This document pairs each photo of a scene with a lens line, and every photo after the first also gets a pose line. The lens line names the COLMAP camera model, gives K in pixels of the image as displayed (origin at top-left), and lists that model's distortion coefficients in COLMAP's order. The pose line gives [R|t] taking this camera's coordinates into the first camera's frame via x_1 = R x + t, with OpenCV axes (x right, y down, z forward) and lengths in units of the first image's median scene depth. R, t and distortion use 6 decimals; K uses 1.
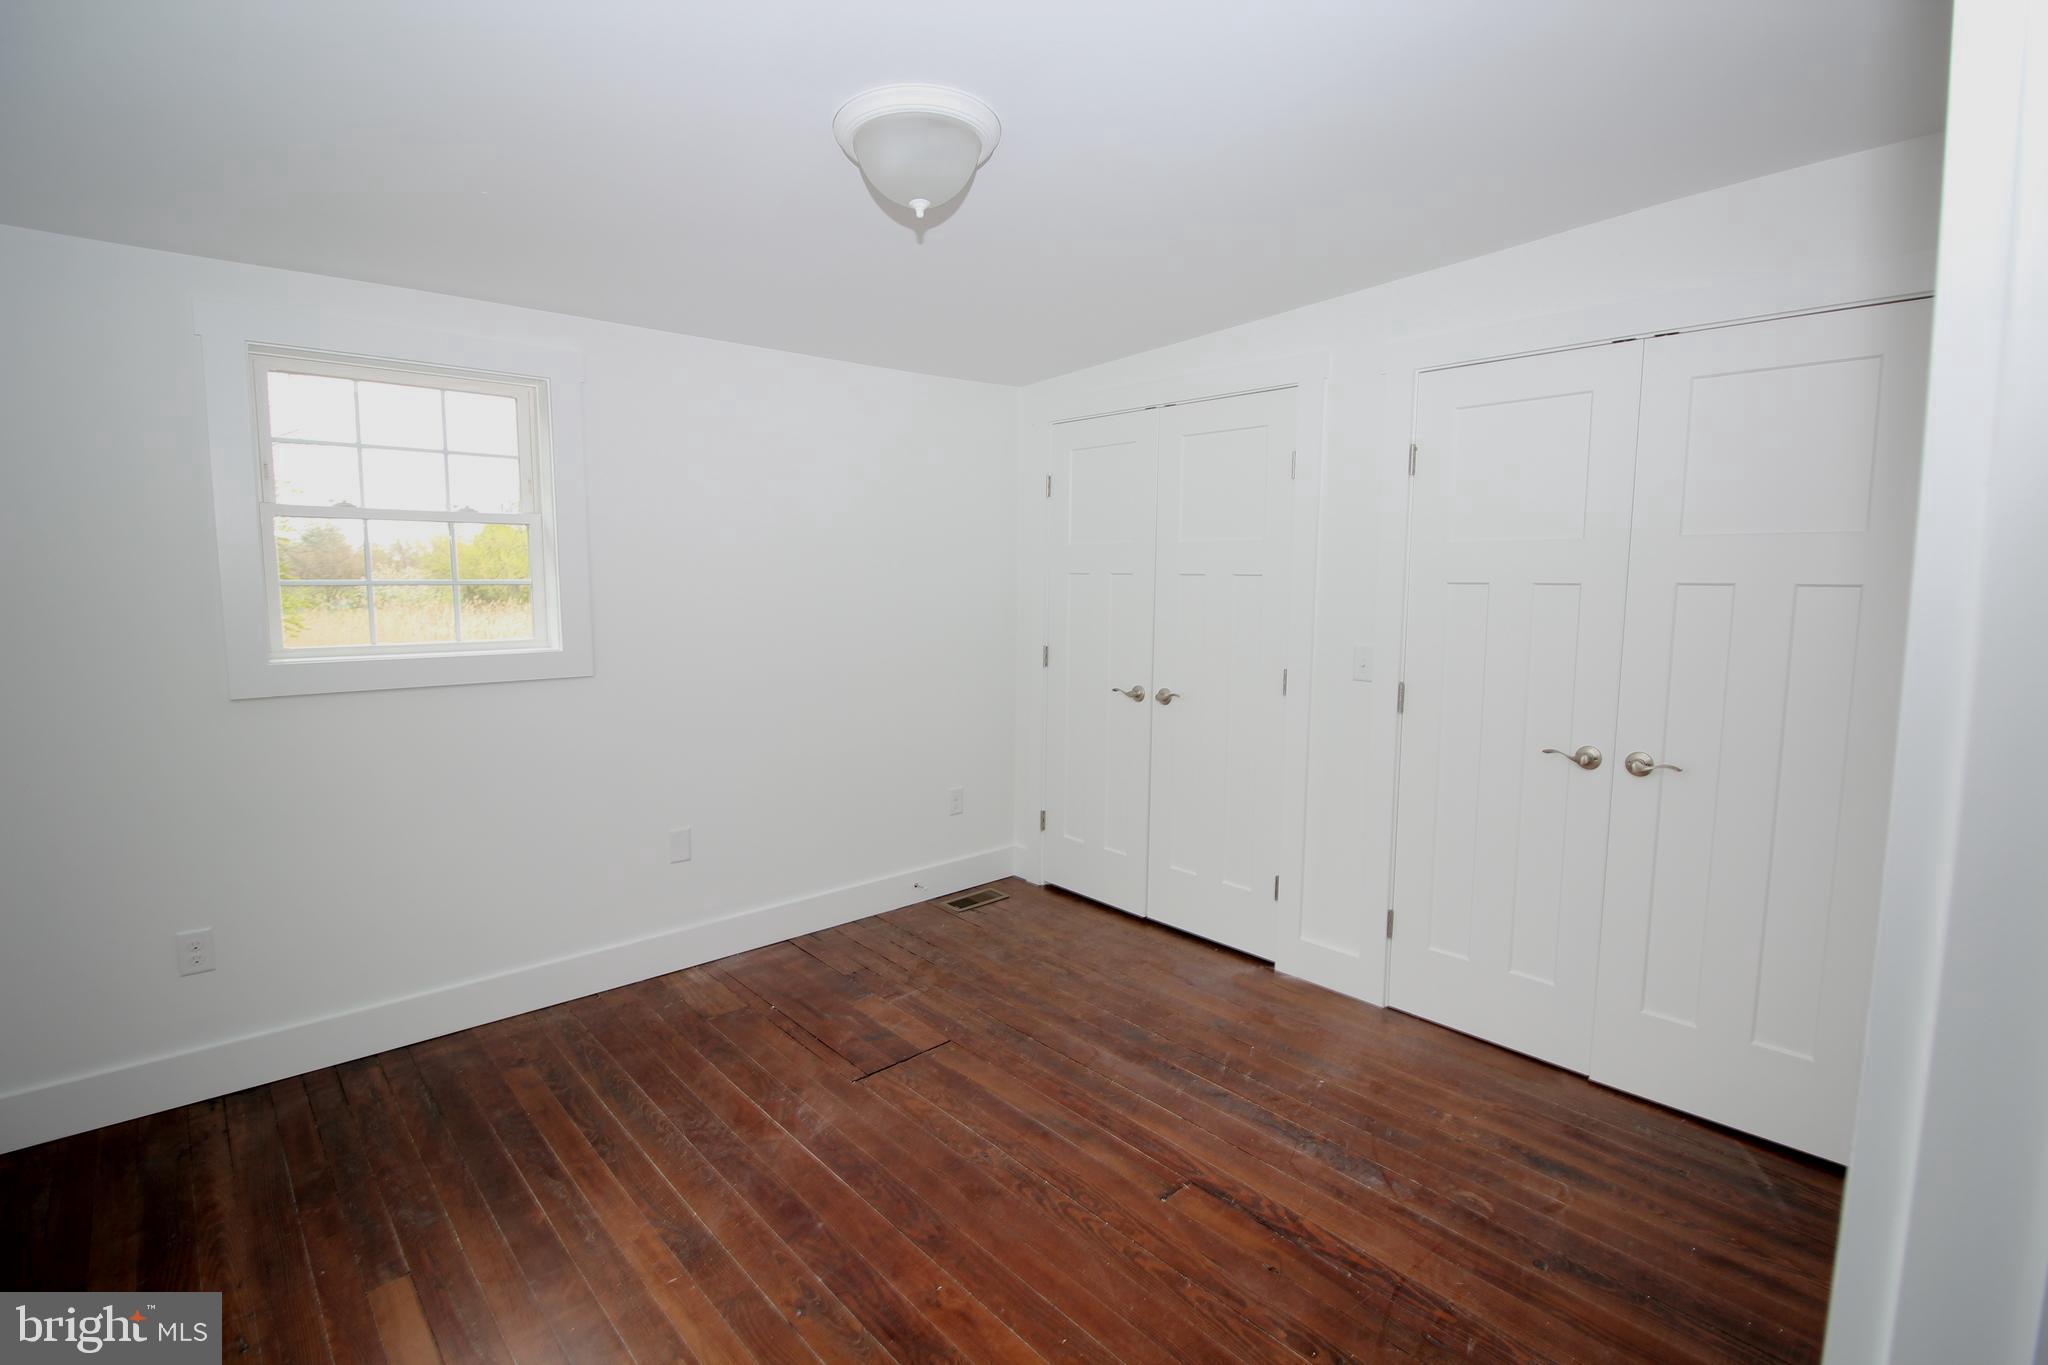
lens RADIAL K [[951.5, 0, 1040.2], [0, 951.5, 678.5], [0, 0, 1]] dist [-0.000909, -0.014063]
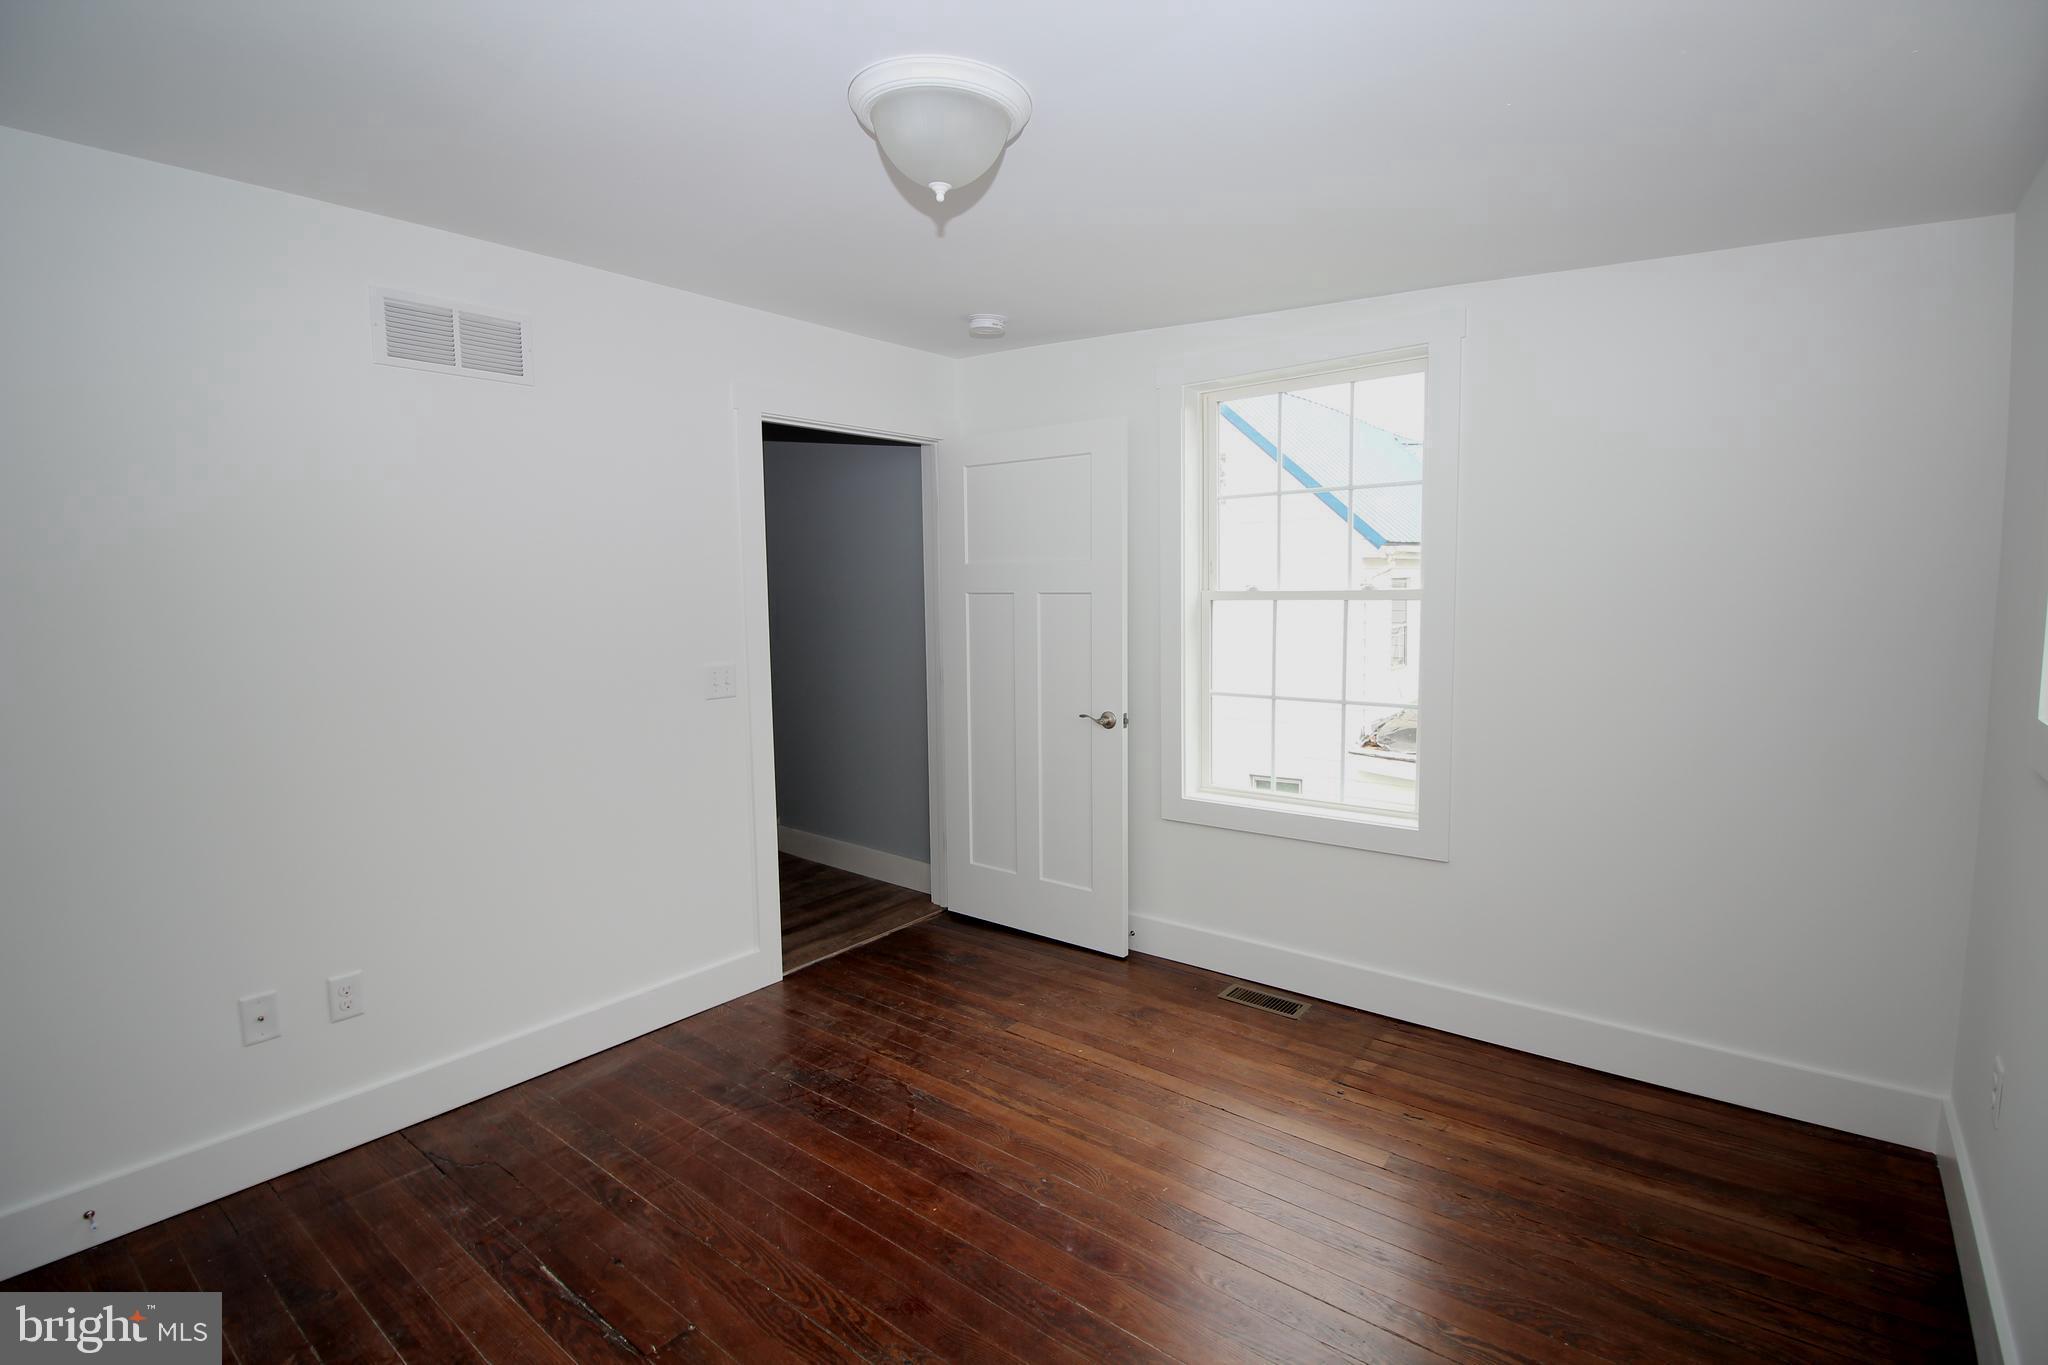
lens RADIAL K [[951.5, 0, 1040.2], [0, 951.5, 678.5], [0, 0, 1]] dist [-0.000909, -0.014063]
pose [[-0.988775, 0.021813, -0.147811, -0.074964], [-0.007511, 0.980778, 0.194981, -0.210152], [0.149223, 0.193902, -0.969605, 1.973431]]
